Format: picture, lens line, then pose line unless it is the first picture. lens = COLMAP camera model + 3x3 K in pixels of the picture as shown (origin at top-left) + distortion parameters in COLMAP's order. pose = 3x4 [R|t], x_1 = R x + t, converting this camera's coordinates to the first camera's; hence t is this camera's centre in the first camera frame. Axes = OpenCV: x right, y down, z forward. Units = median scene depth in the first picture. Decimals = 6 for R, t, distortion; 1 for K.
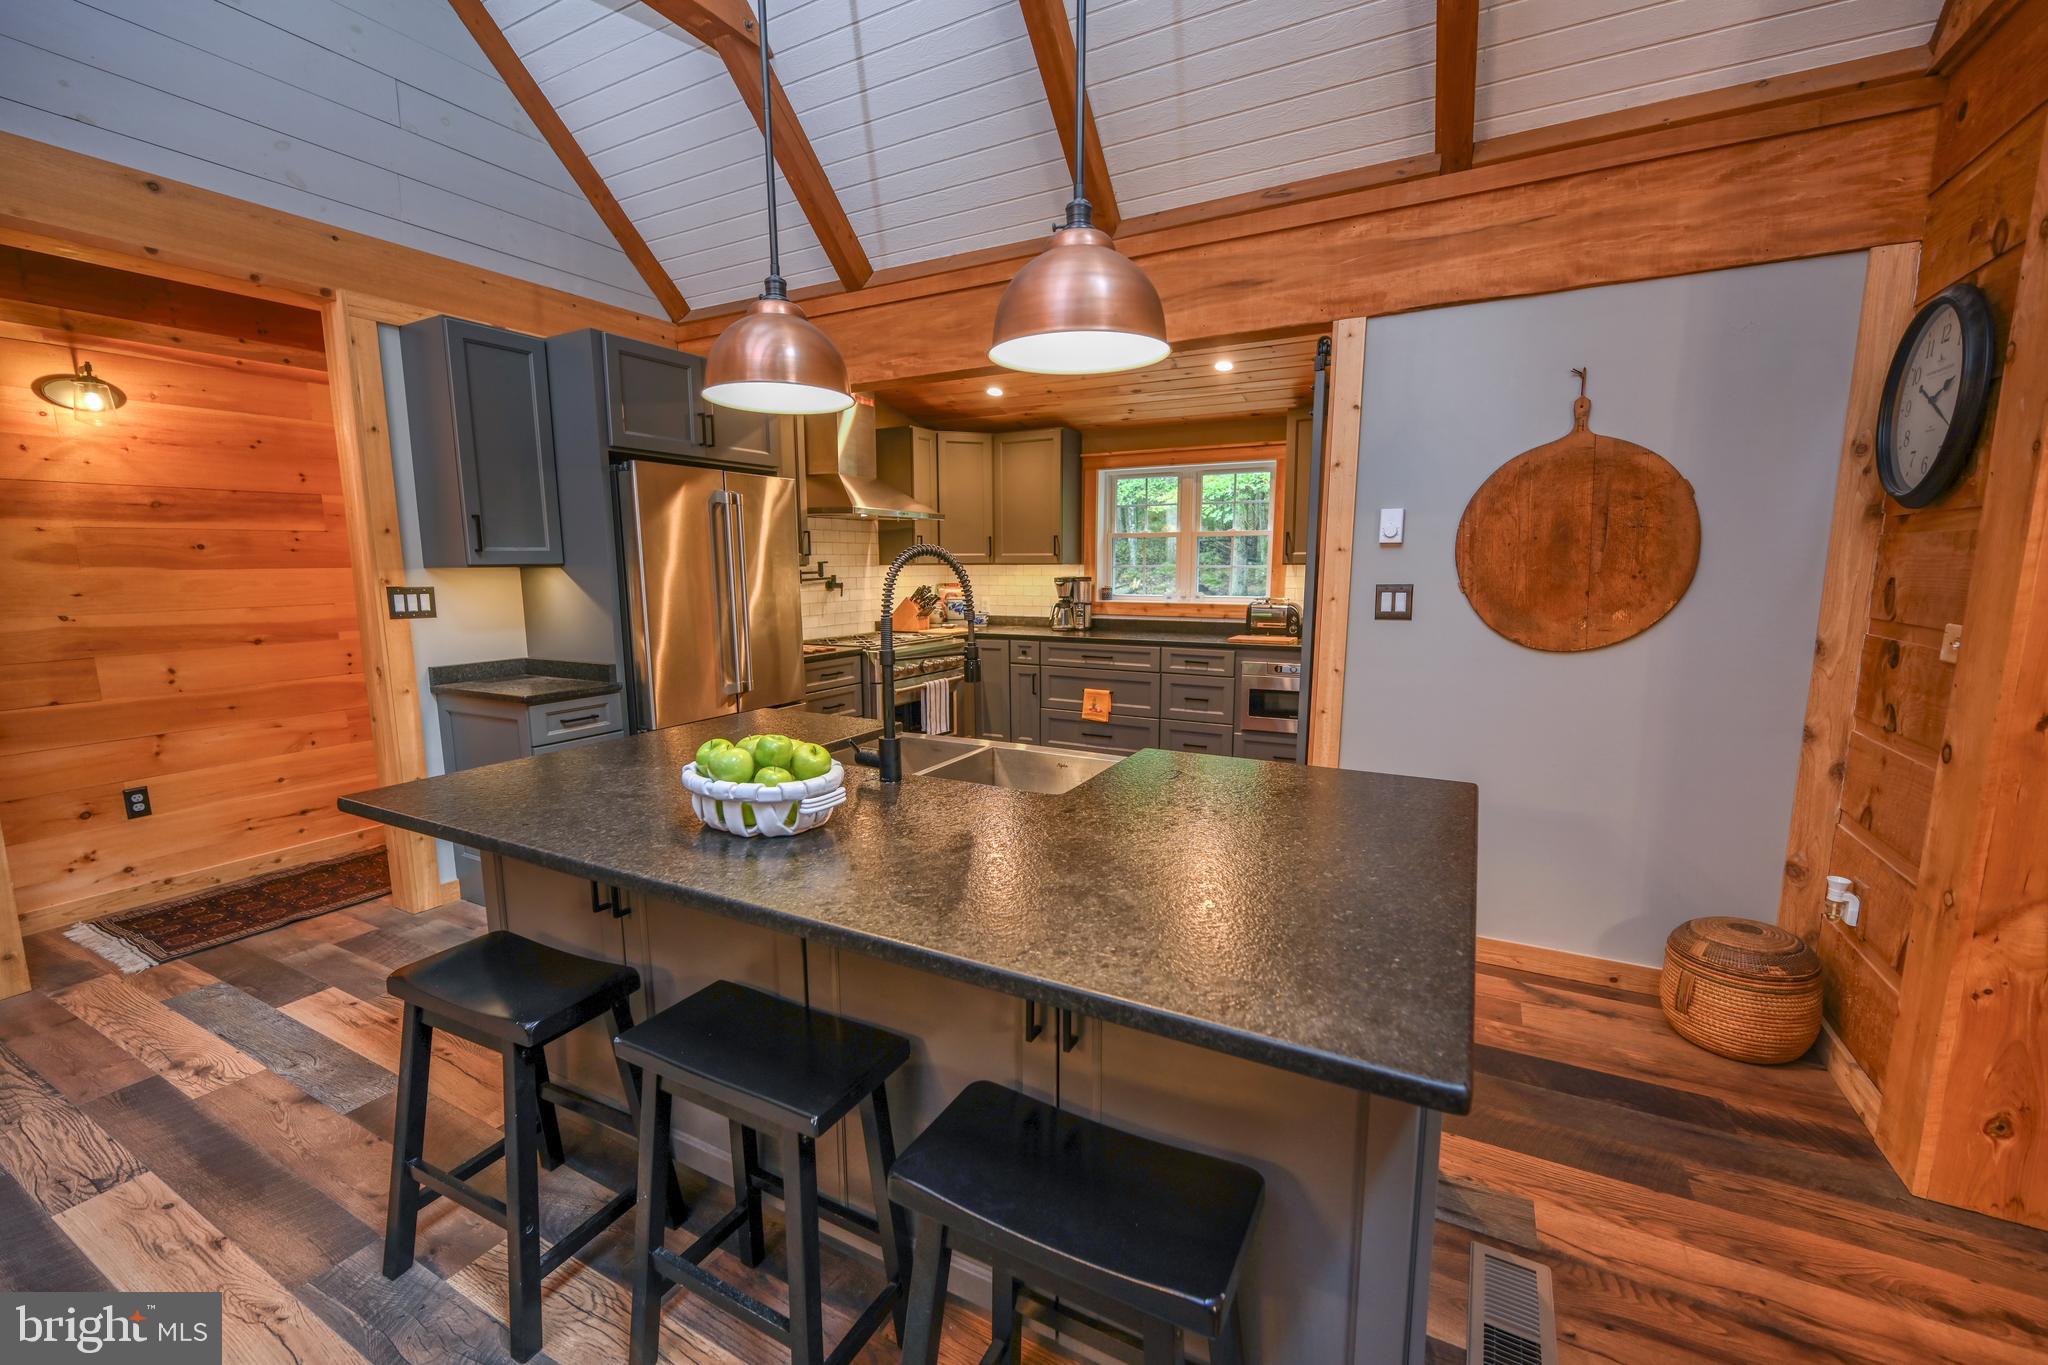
lens RADIAL K [[840.5, 0, 1022.3], [0, 840.5, 684.8], [0, 0, 1]] dist [-0.000528, 0.000036]
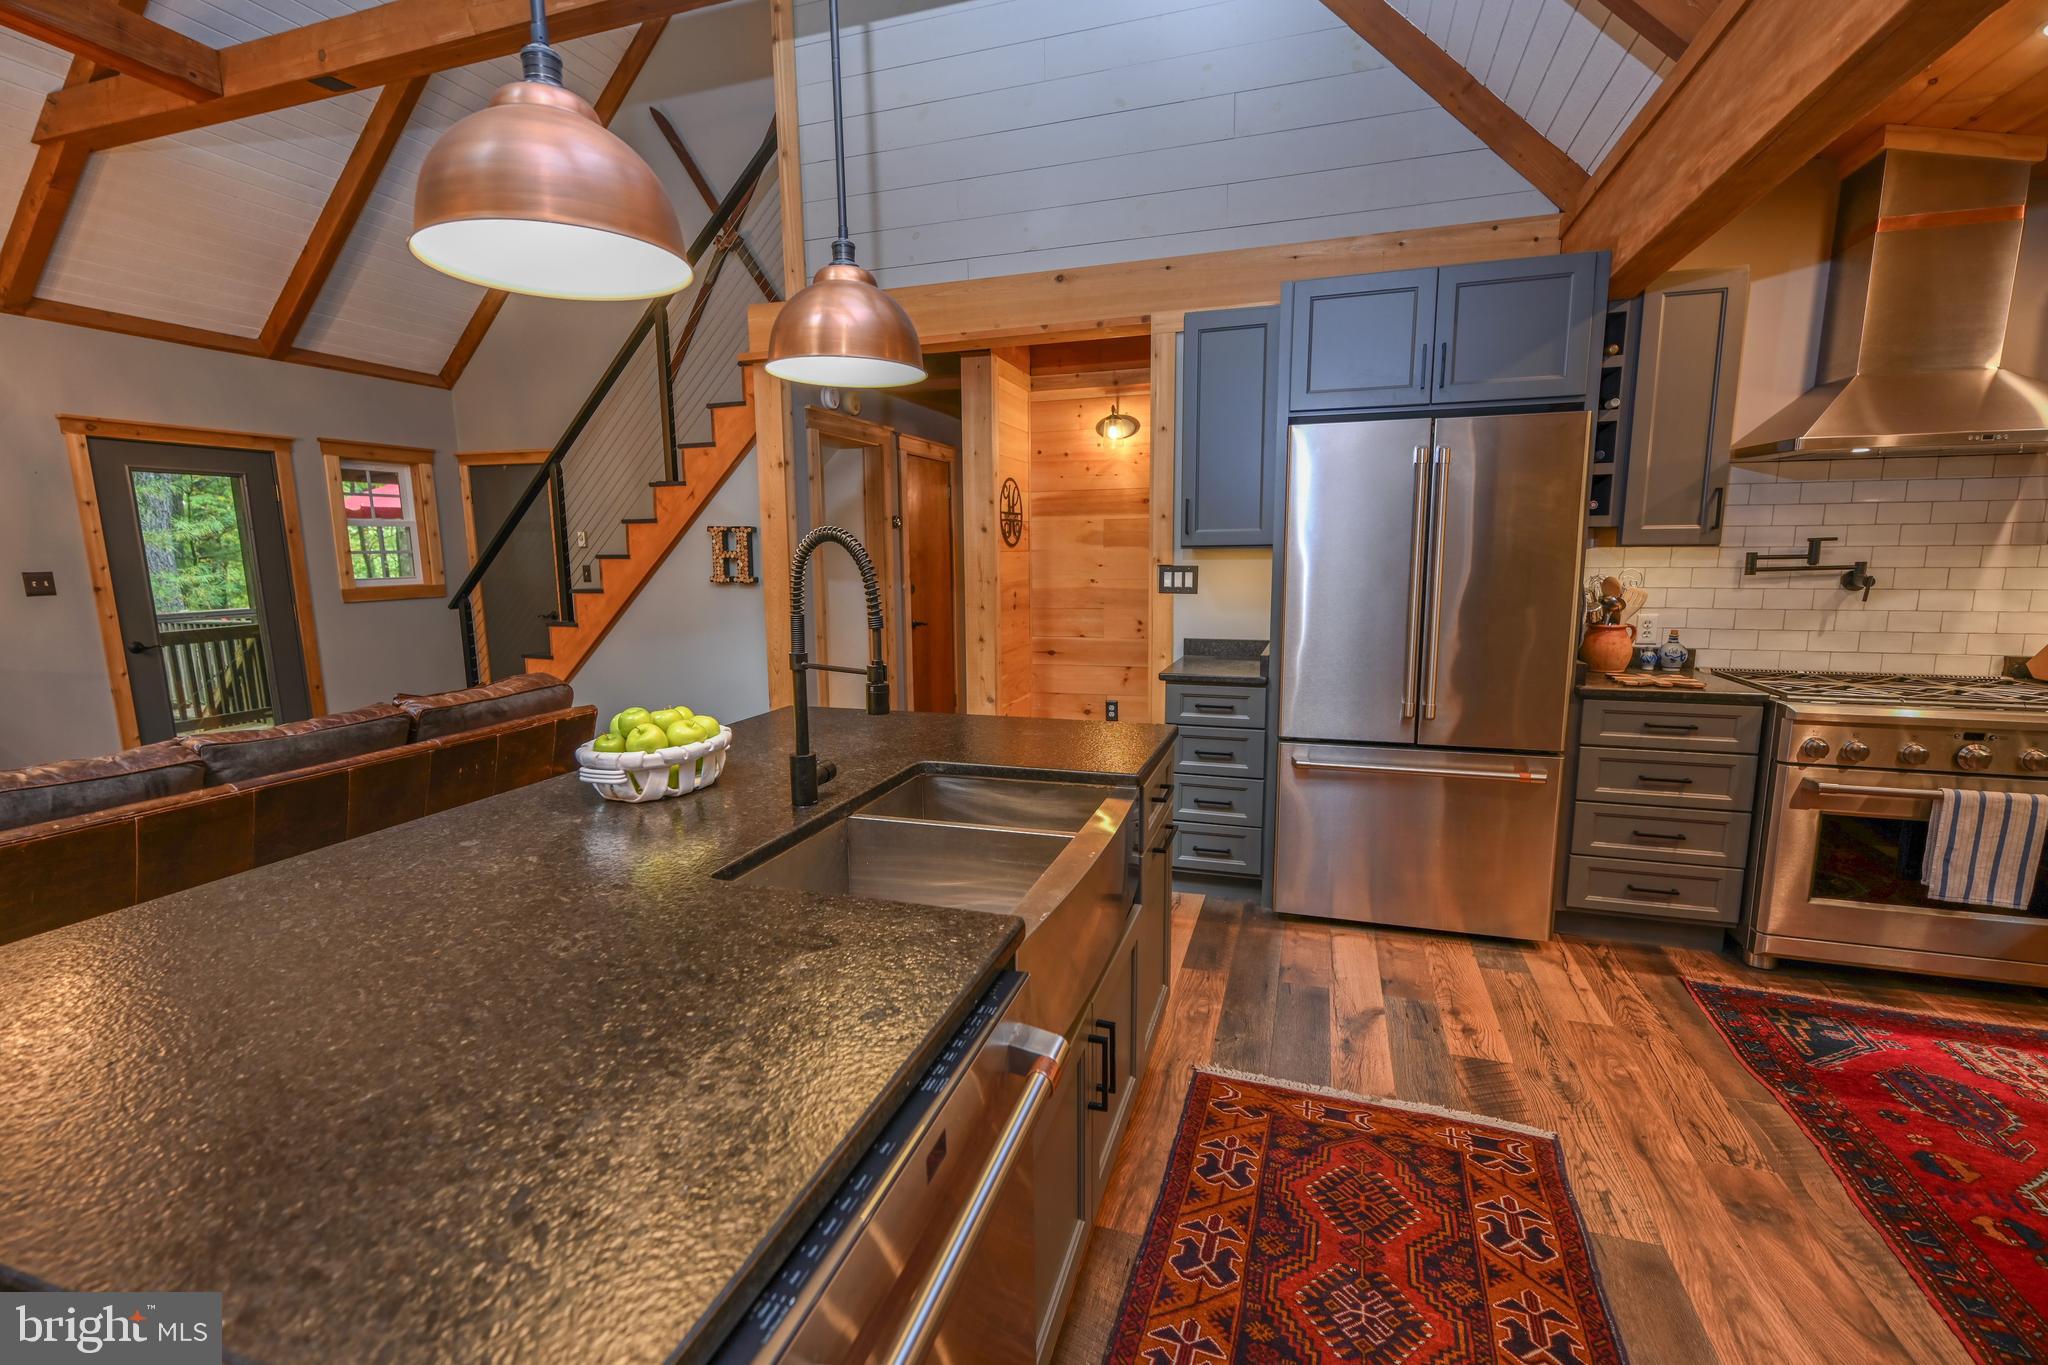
lens RADIAL K [[895.7, 0, 1022.8], [0, 895.7, 685.4], [0, 0, 1]] dist [-0.000925, 0.000214]
pose [[0.178523, 0.153735, -0.971851, 0.422750], [-0.133826, 0.982334, 0.130810, -0.087021], [0.974792, 0.106706, 0.195943, 0.572820]]
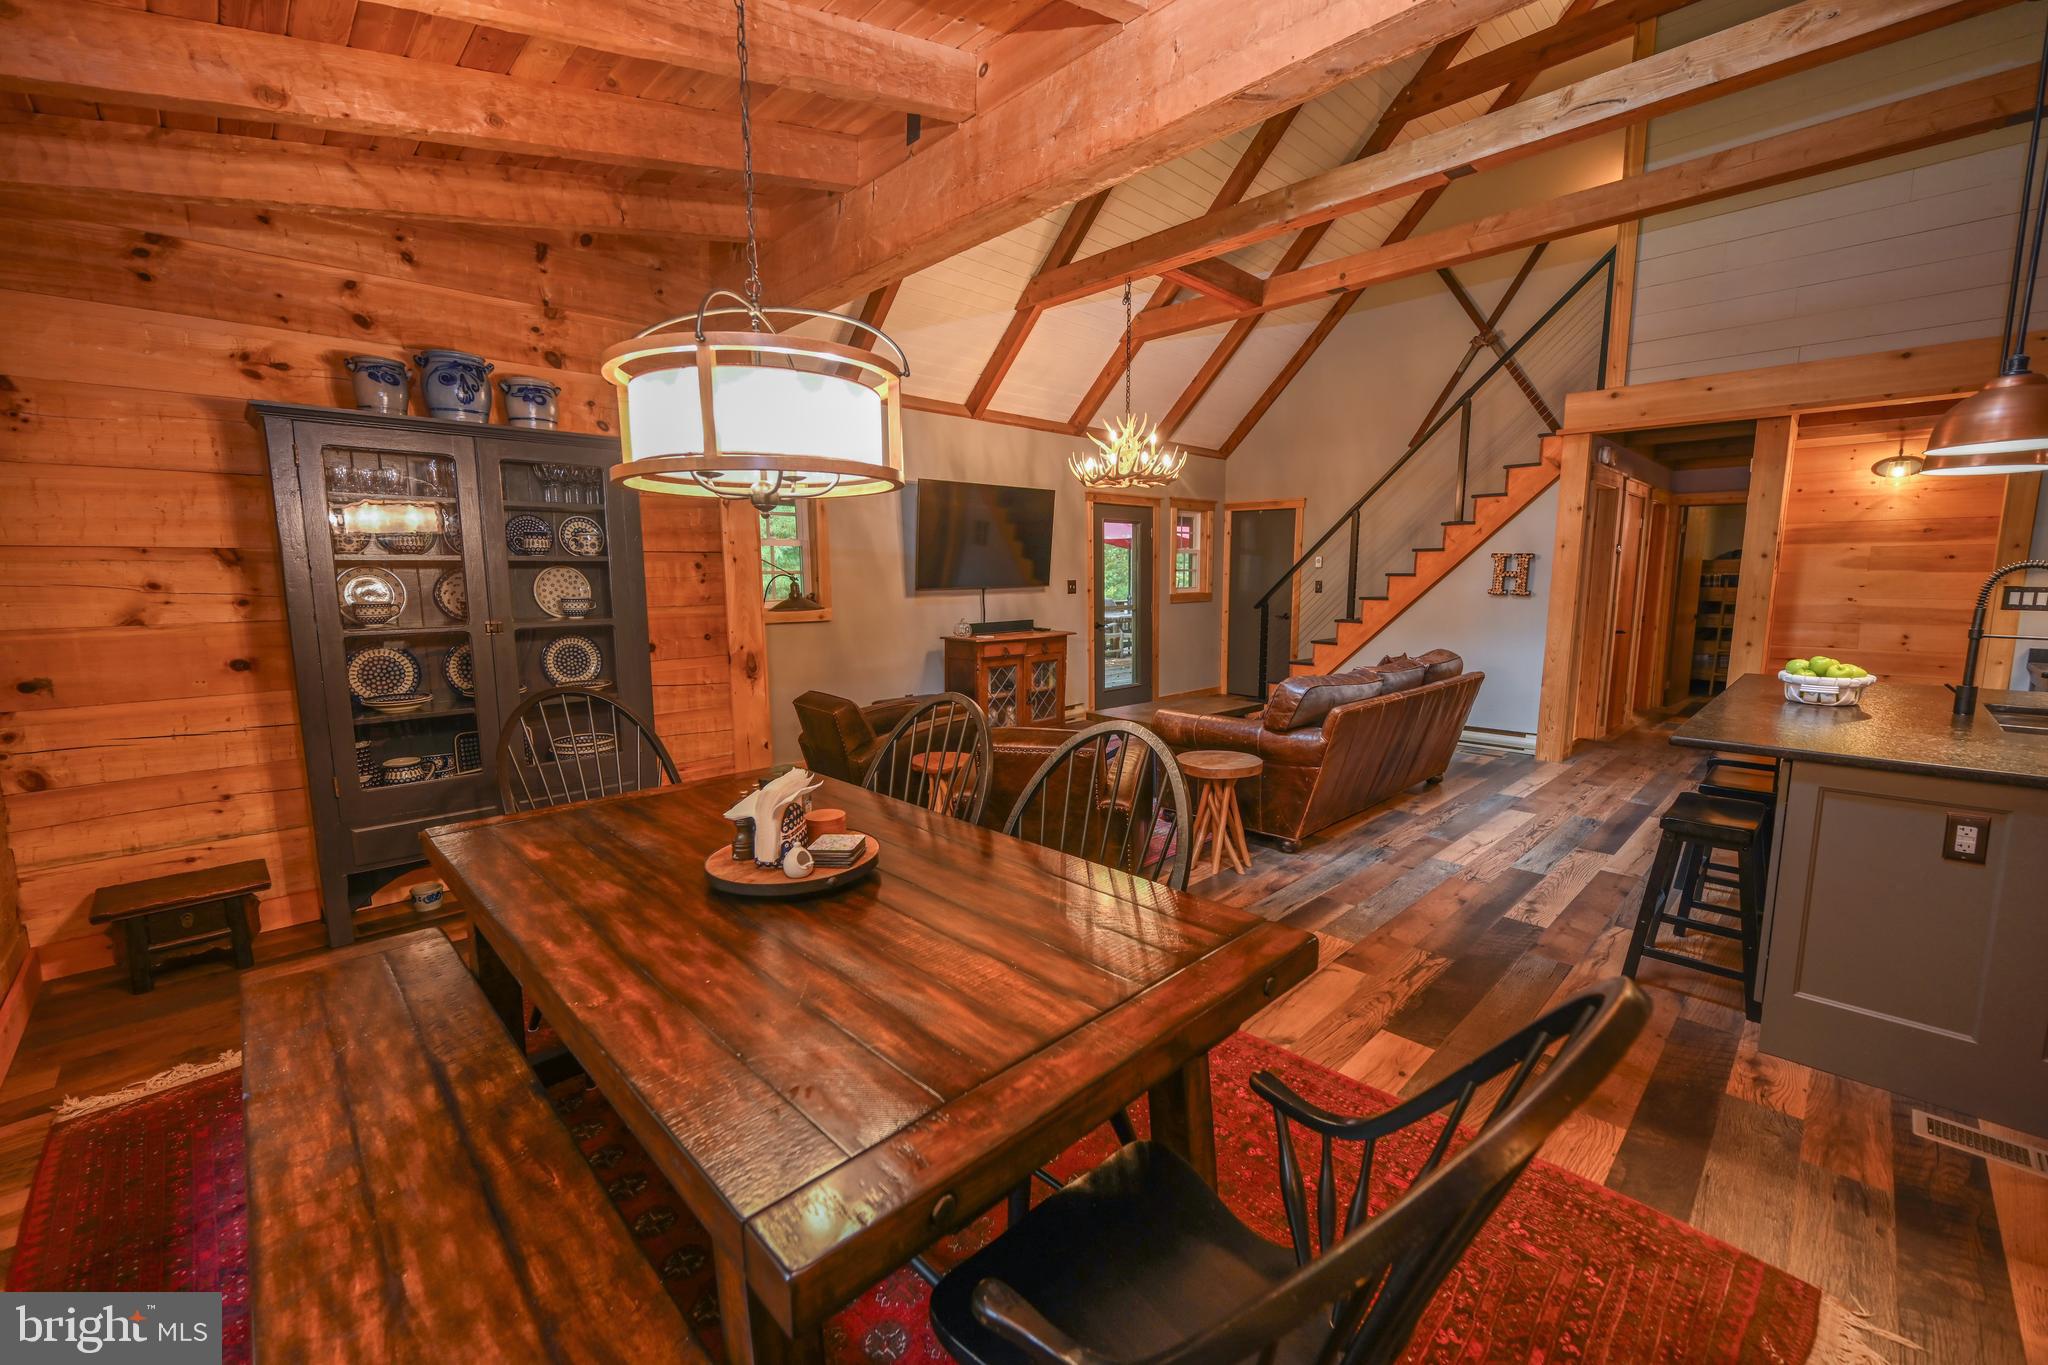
lens RADIAL K [[822.5, 0, 1028.0], [0, 822.5, 681.1], [0, 0, 1]] dist [-0.000716, -0.000233]
pose [[-0.293162, 0.133964, -0.946631, 0.984207], [-0.133640, 0.974672, 0.179320, 0.008234], [0.946676, 0.179077, -0.267834, -0.129094]]
